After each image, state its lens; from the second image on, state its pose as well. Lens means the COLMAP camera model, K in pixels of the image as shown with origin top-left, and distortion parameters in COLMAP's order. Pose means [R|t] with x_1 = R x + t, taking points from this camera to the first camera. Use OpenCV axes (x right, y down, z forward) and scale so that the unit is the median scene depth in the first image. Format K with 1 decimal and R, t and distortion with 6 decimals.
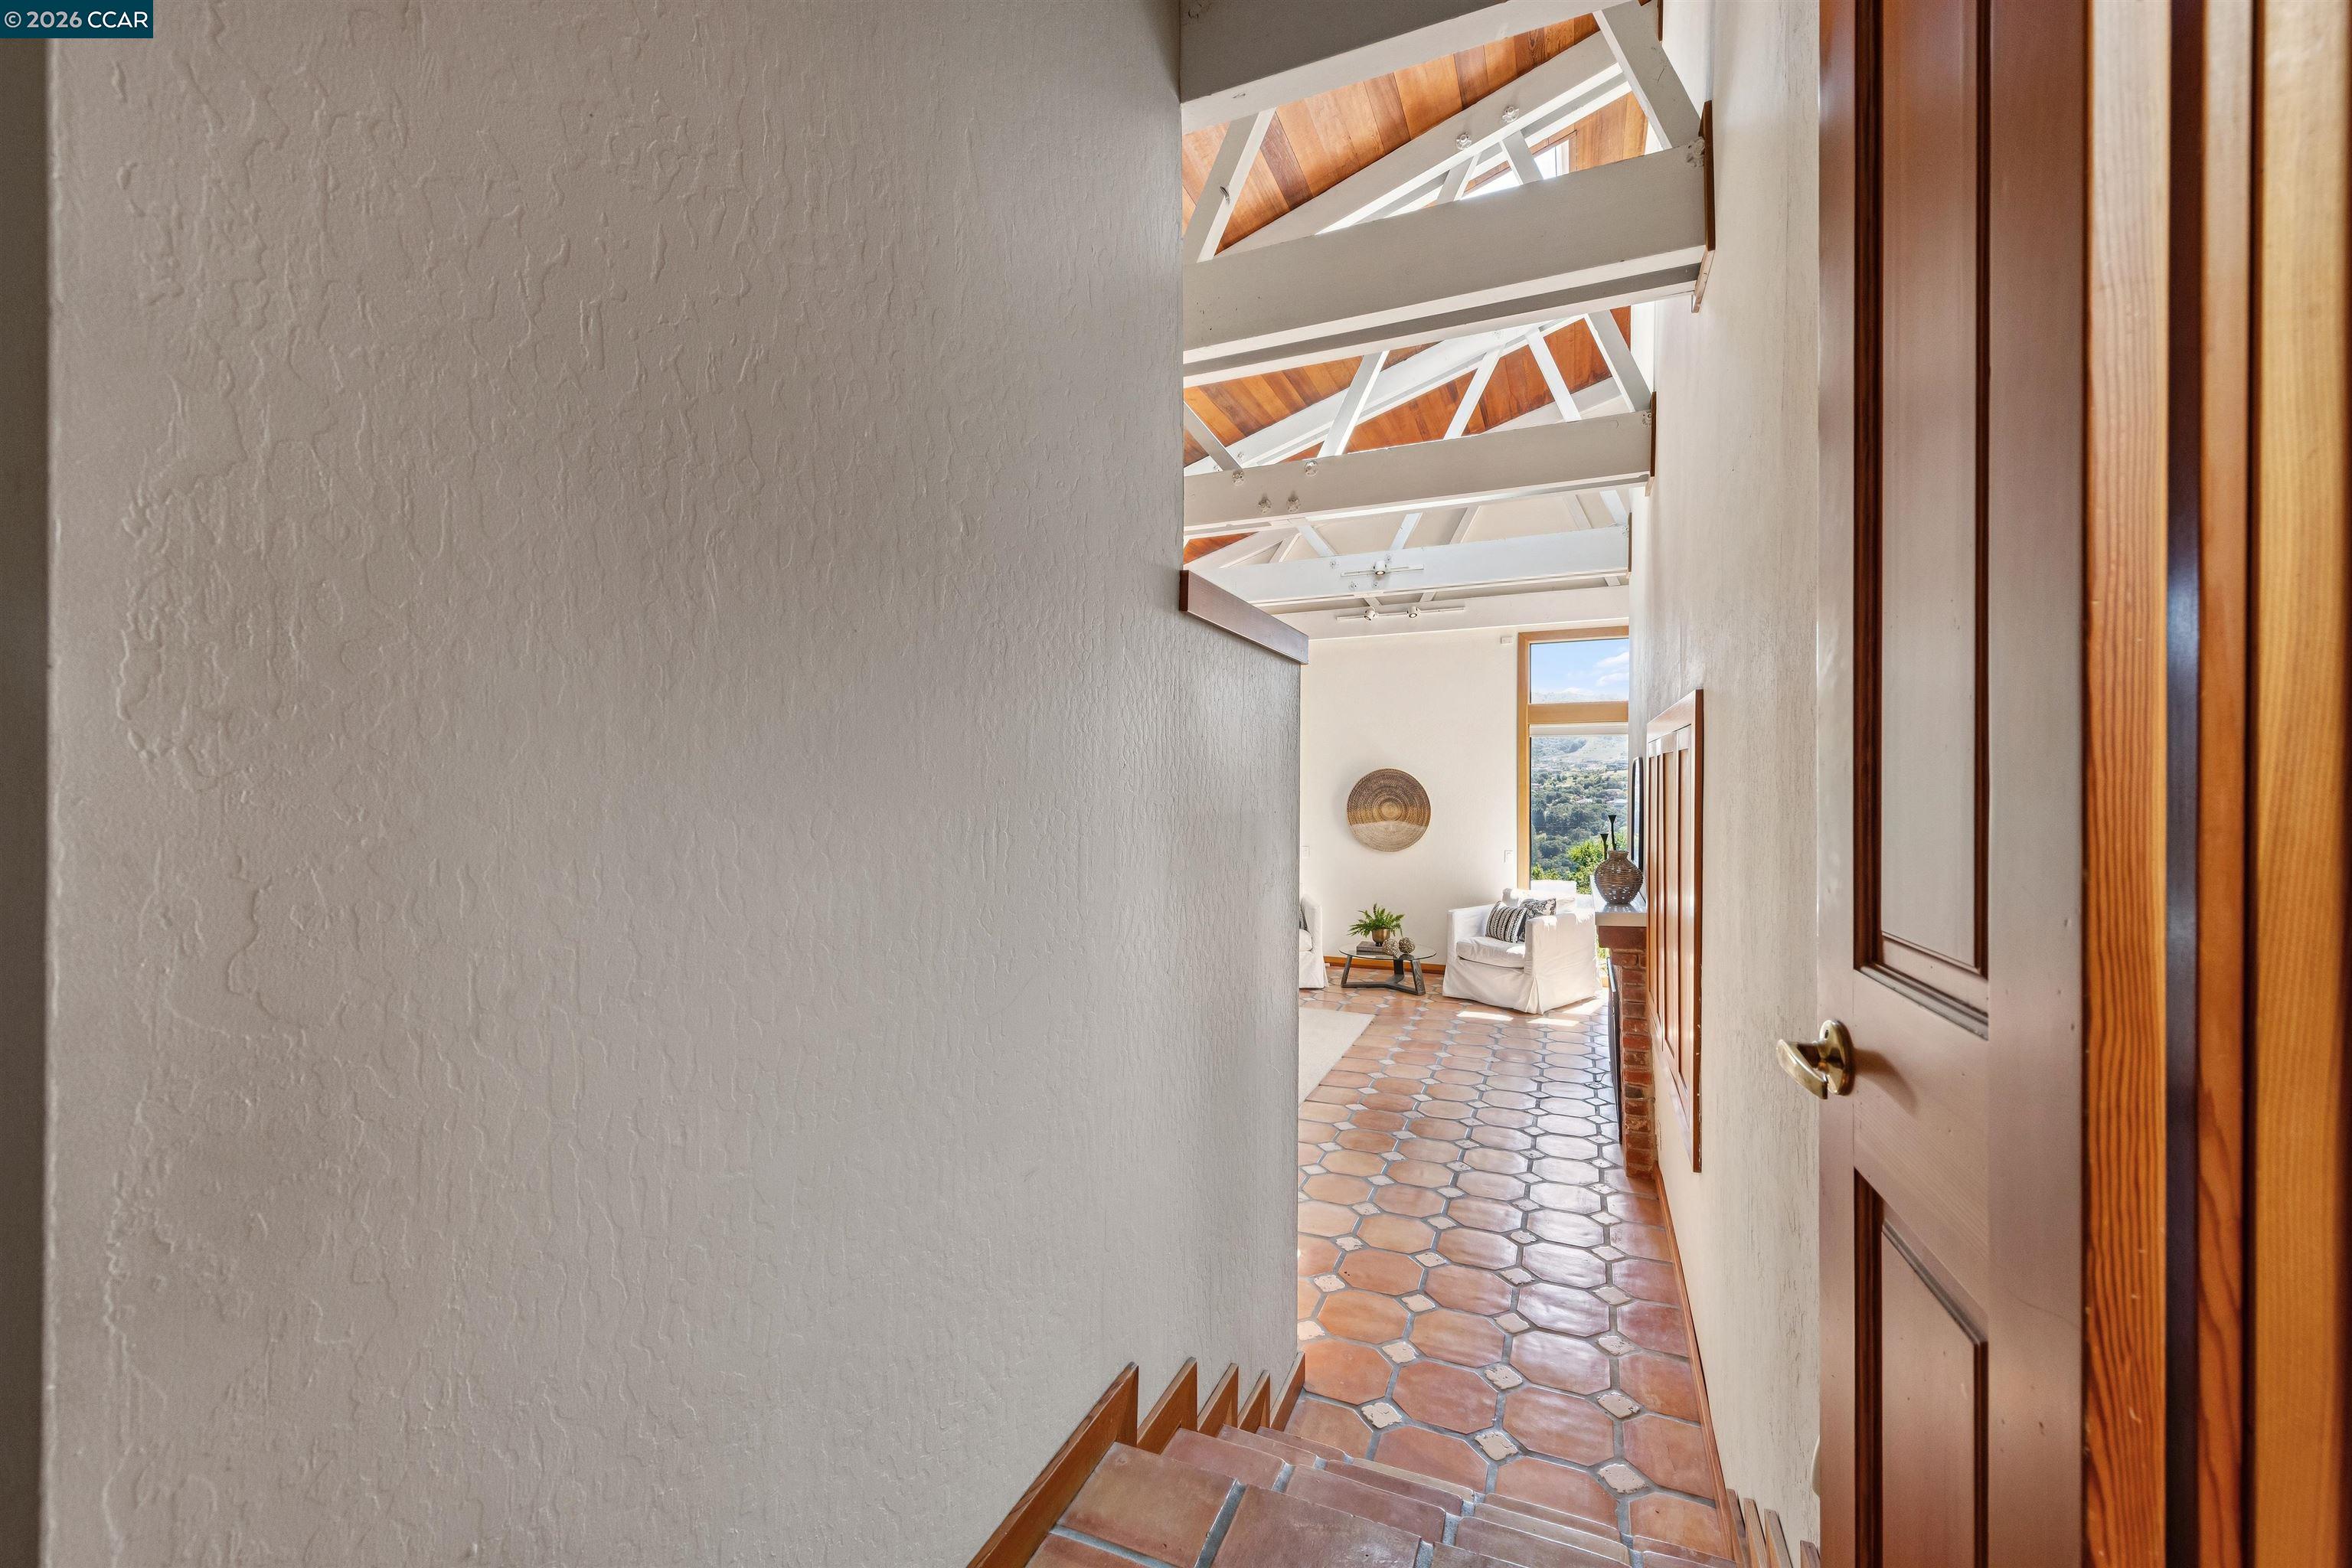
lens RADIAL K [[949.5, 0, 1183.4], [0, 949.5, 792.1], [0, 0, 1]] dist [-0.001518, -0.000038]
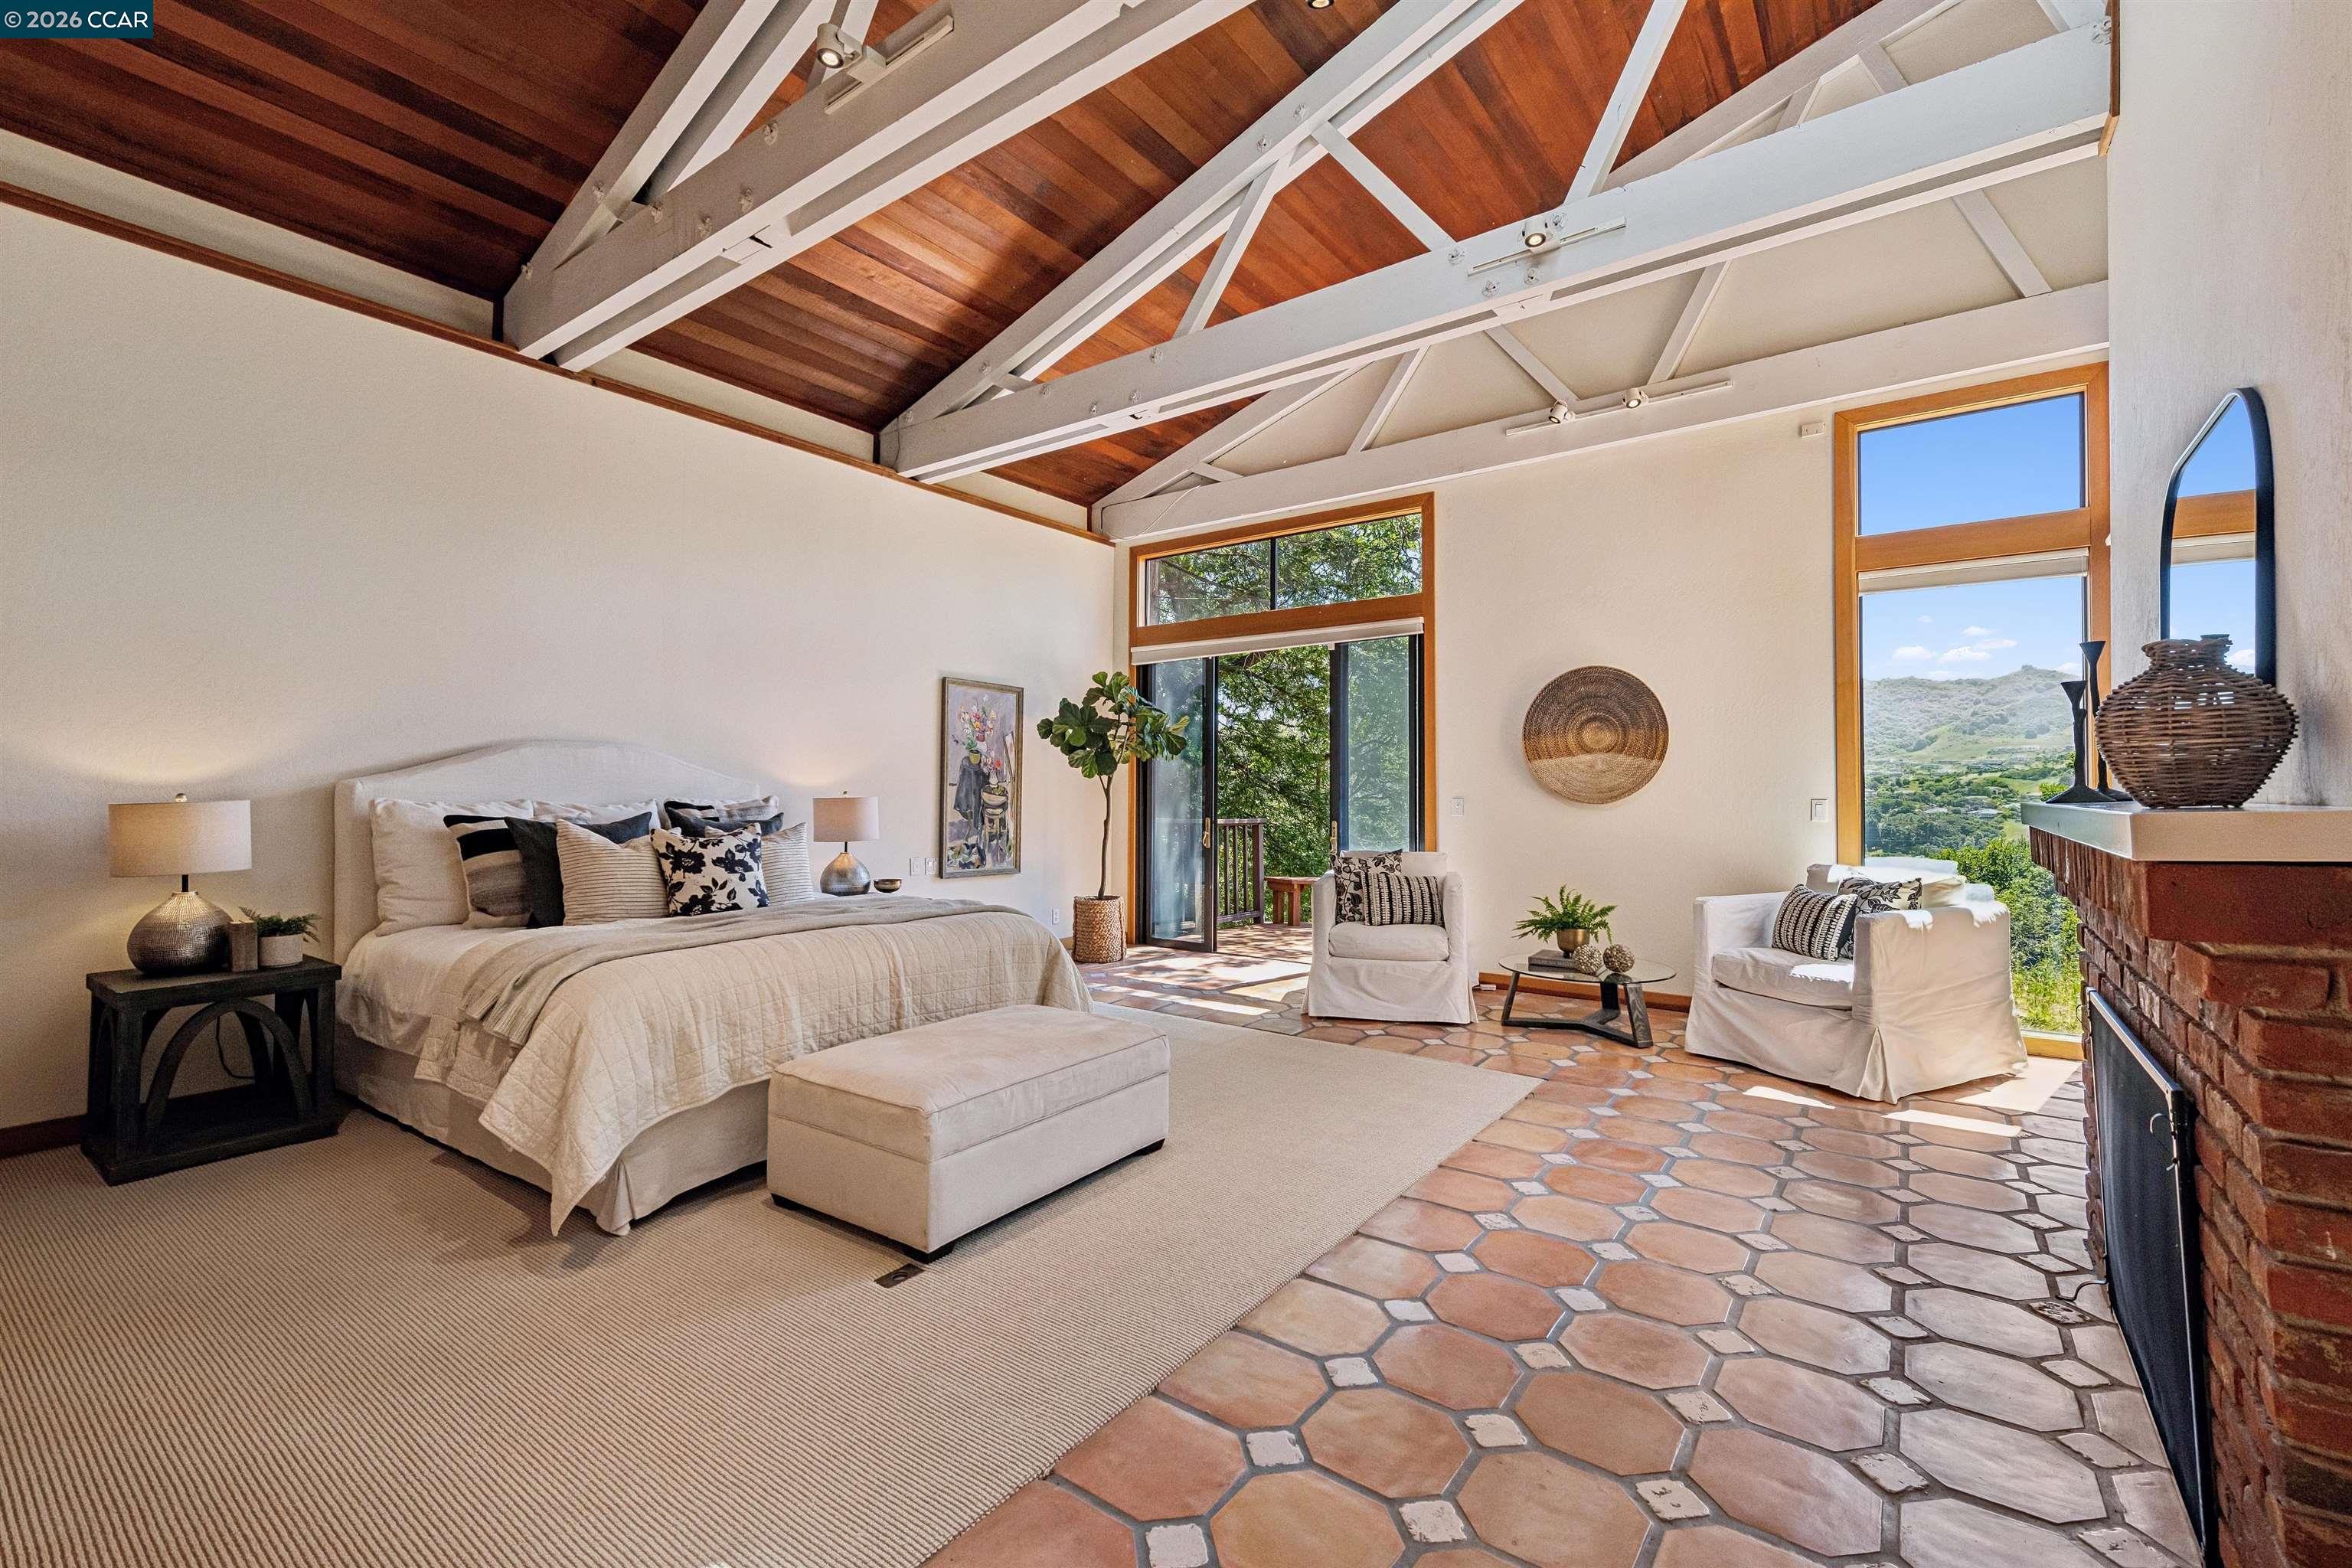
lens RADIAL K [[1007.4, 0, 1164.8], [0, 1007.4, 778.0], [0, 0, 1]] dist [0.001584, -0.000440]
pose [[0.968274, -0.001375, -0.249888, 0.124123], [-0.003670, 0.999799, -0.019722, 0.066467], [0.249865, 0.020013, 0.968074, 0.345929]]
